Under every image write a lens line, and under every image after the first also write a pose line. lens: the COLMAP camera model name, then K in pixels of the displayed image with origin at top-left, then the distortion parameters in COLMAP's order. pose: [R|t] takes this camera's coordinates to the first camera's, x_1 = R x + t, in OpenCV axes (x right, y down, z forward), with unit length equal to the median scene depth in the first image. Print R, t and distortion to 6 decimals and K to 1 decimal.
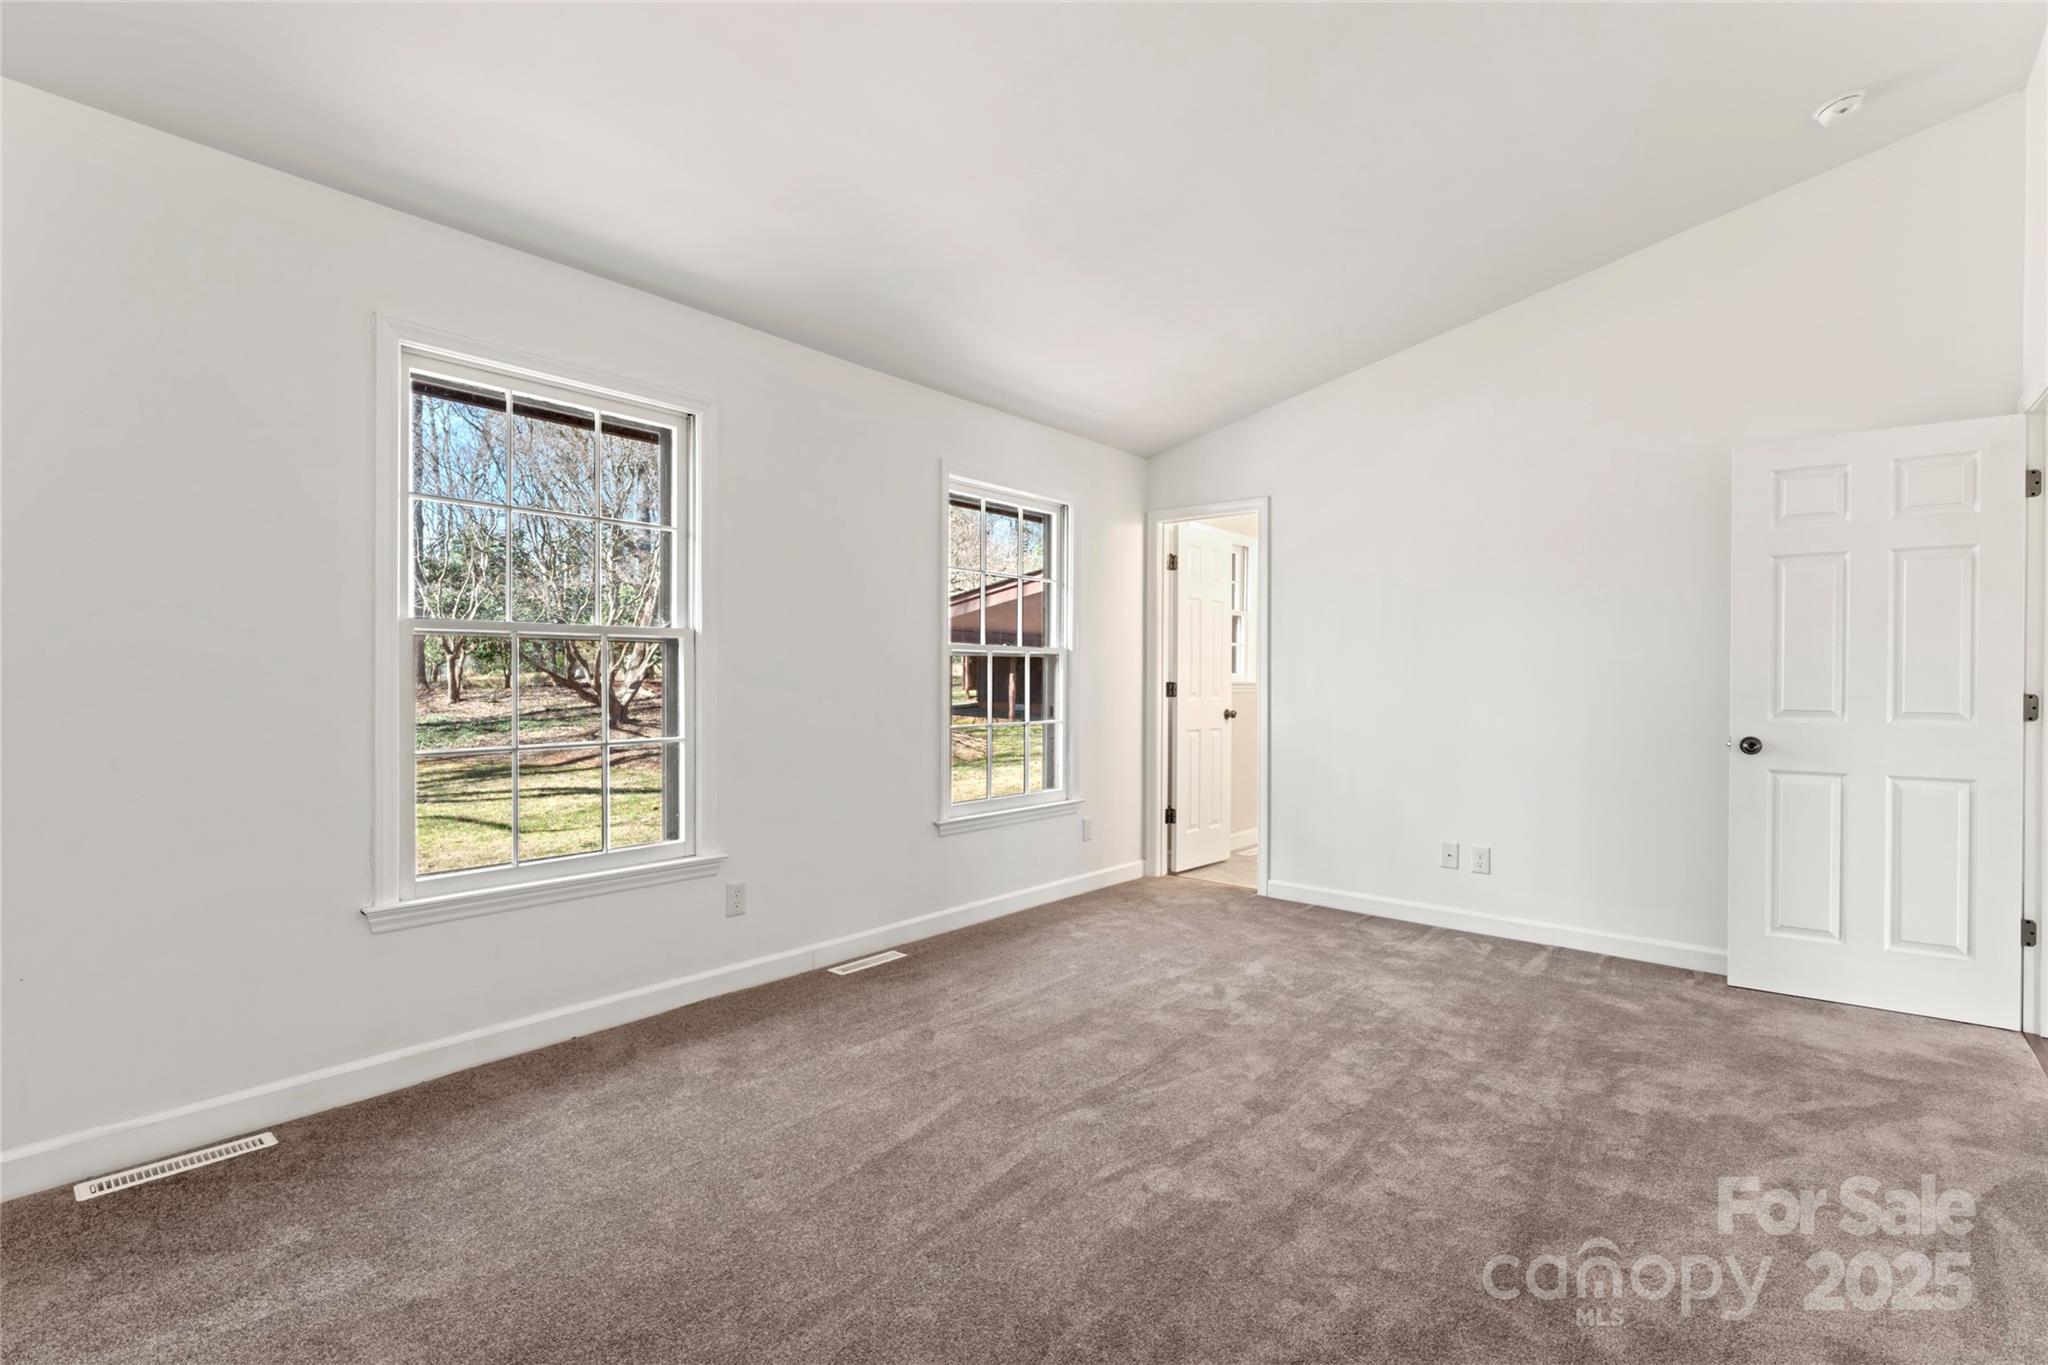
lens RADIAL K [[933.7, 0, 1060.4], [0, 933.7, 679.6], [0, 0, 1]] dist [0.001892, 0.000583]
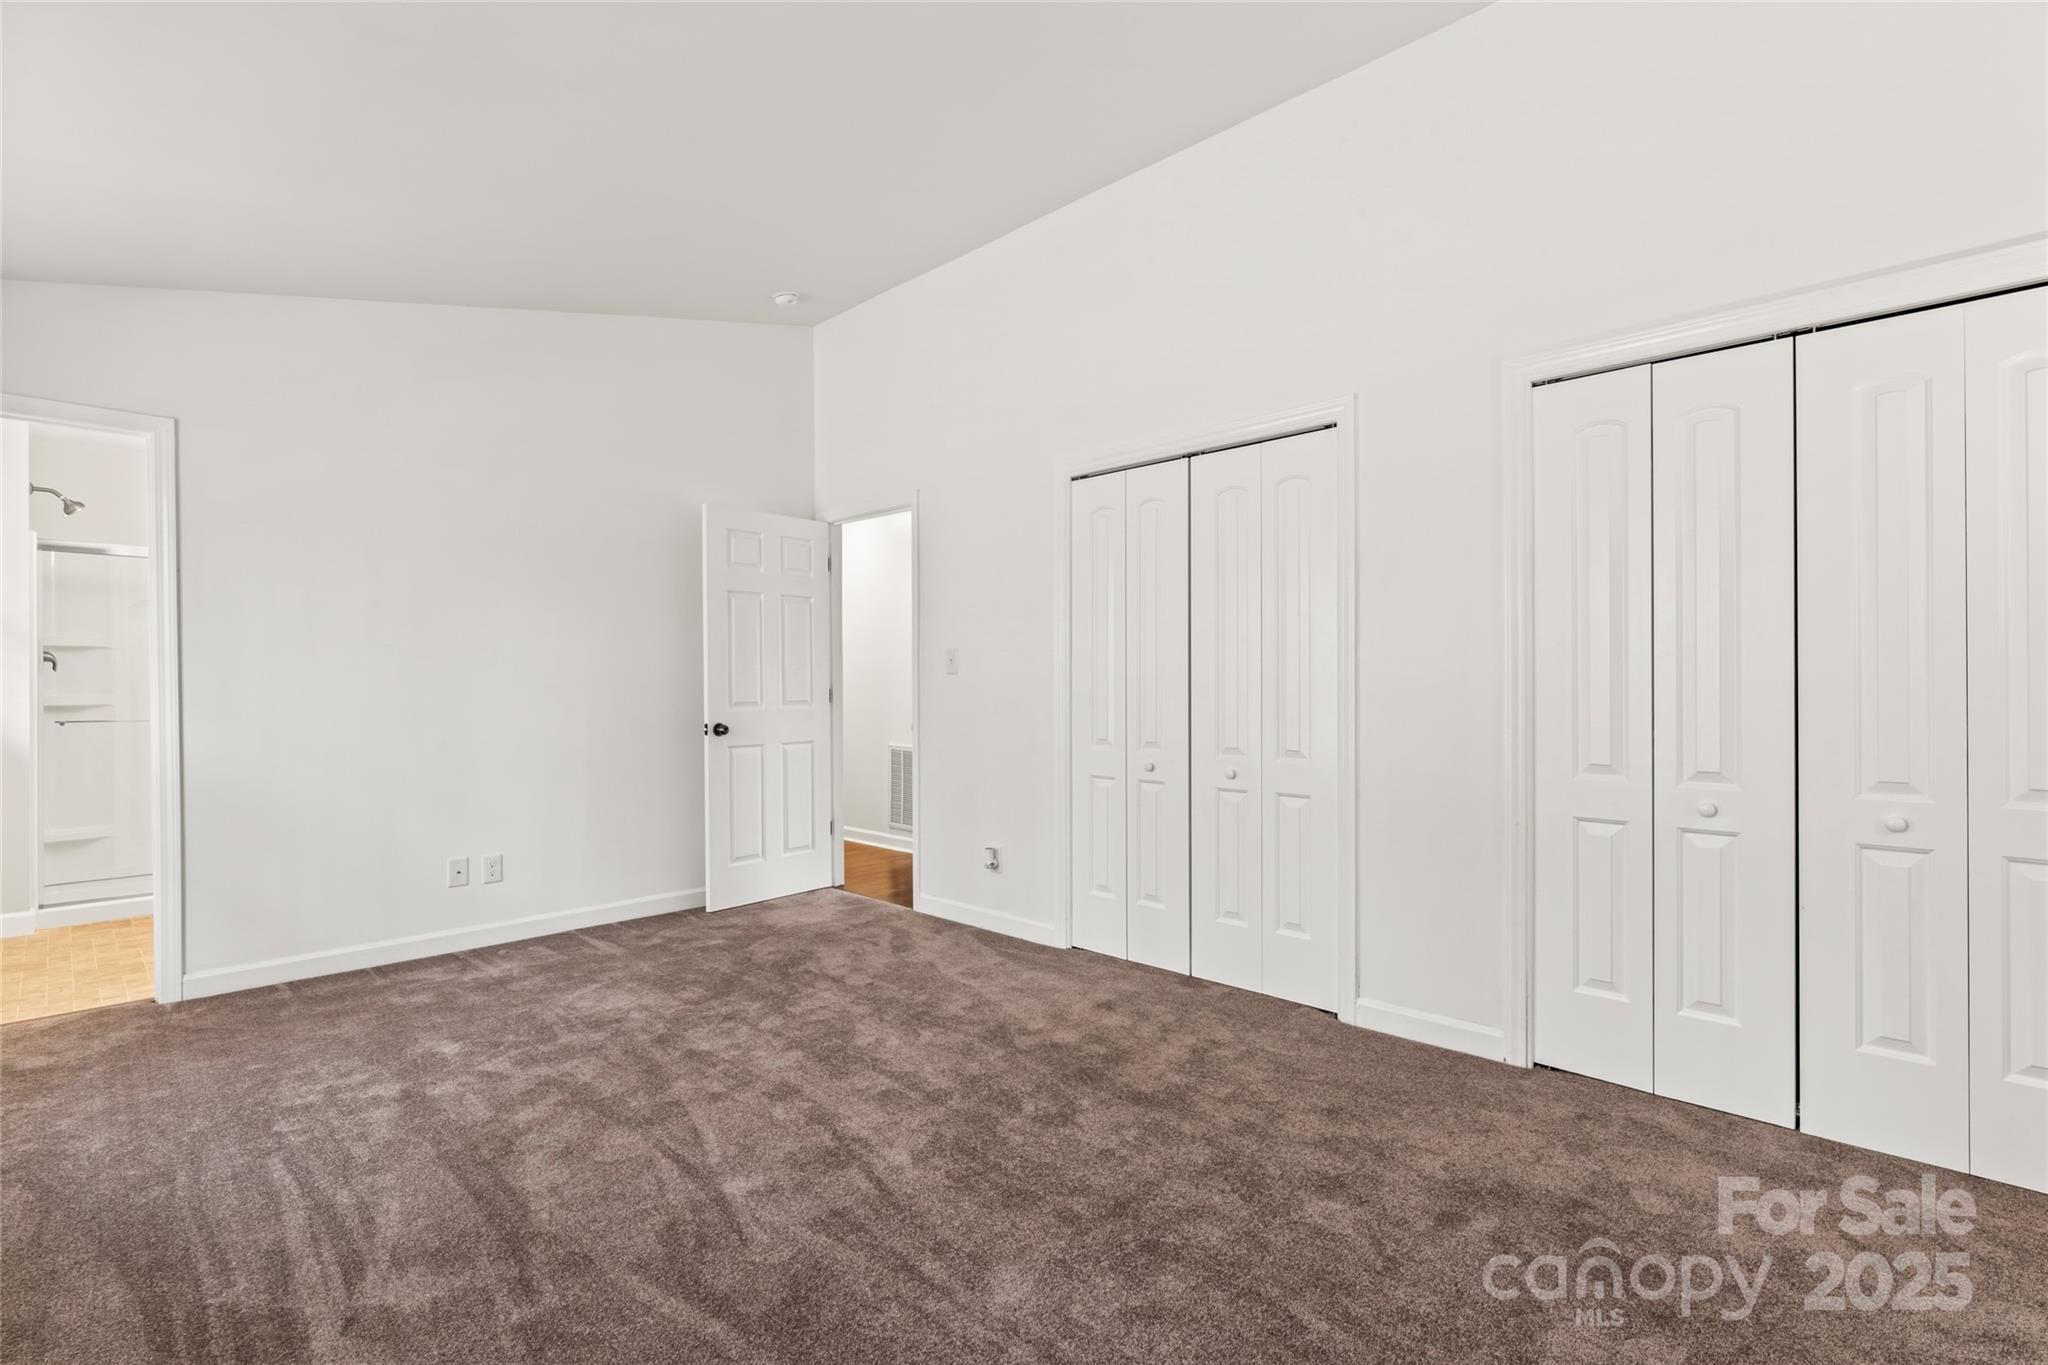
lens RADIAL K [[933.7, 0, 1009.8], [0, 933.7, 675.8], [0, 0, 1]] dist [0.001892, 0.000583]
pose [[0.098119, -0.004395, 0.995165, -0.600044], [0.003610, 0.999985, 0.004060, -0.011490], [-0.995168, 0.003194, 0.098133, 0.483711]]
